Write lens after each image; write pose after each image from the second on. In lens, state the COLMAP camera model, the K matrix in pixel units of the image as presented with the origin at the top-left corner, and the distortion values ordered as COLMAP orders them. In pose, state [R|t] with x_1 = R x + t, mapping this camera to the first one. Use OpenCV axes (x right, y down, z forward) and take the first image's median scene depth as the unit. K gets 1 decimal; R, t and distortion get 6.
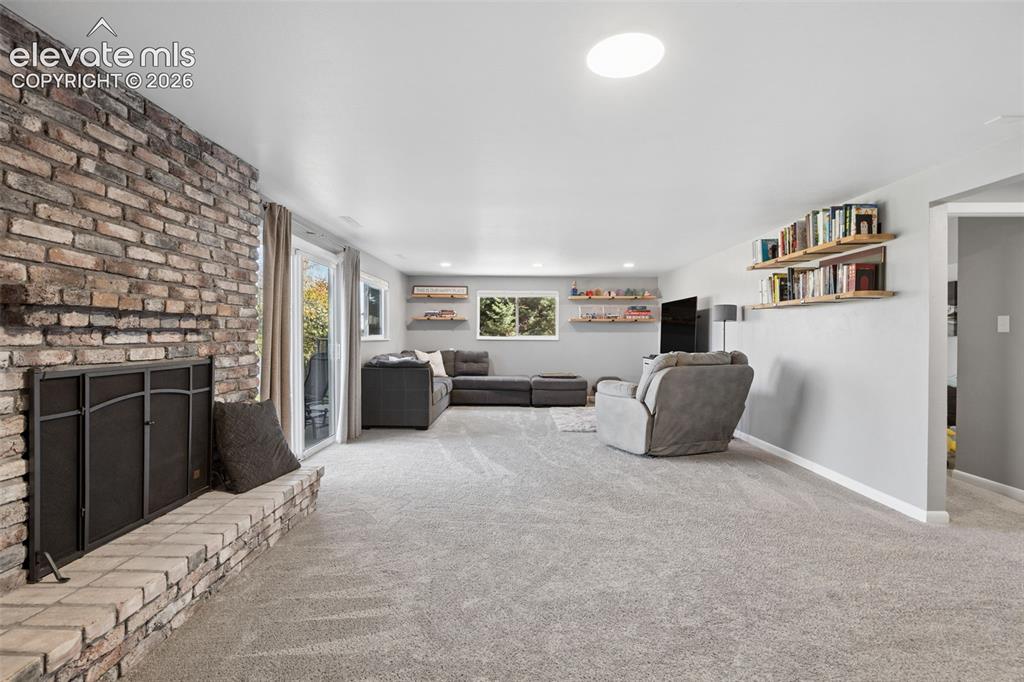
lens RADIAL K [[468.7, 0, 508.6], [0, 468.7, 340.8], [0, 0, 1]] dist [-0.005925, 0.002318]
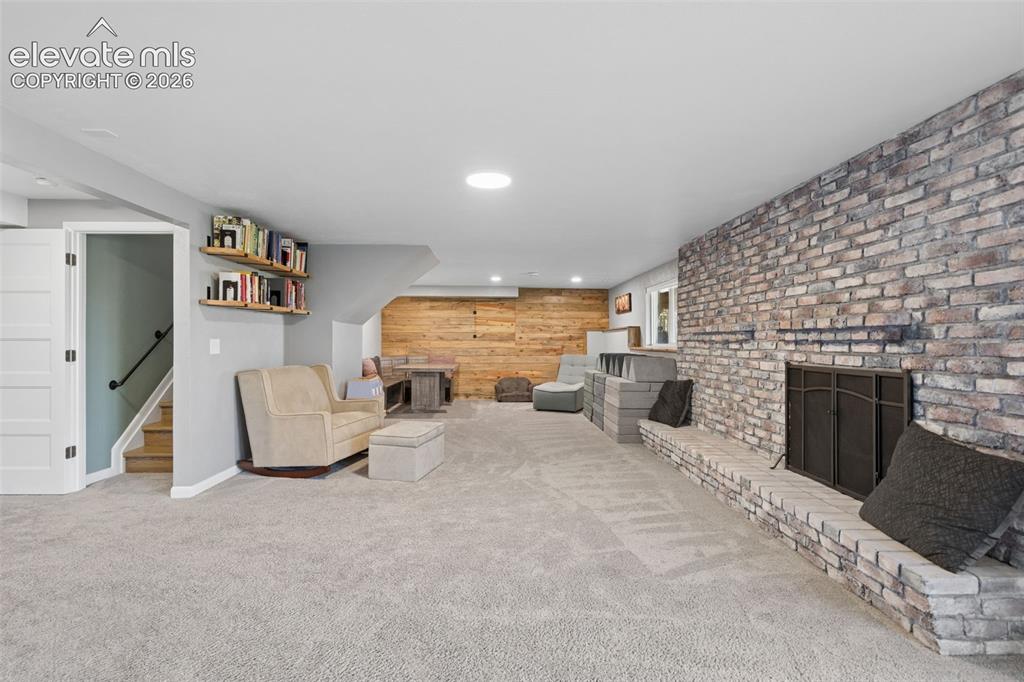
lens RADIAL K [[468.7, 0, 512.7], [0, 468.7, 340.9], [0, 0, 1]] dist [-0.005925, 0.002318]
pose [[-0.998872, -0.007419, -0.046901, 0.182929], [-0.007931, 0.999911, 0.010740, -0.030671], [0.046817, 0.011100, -0.998842, 2.126315]]
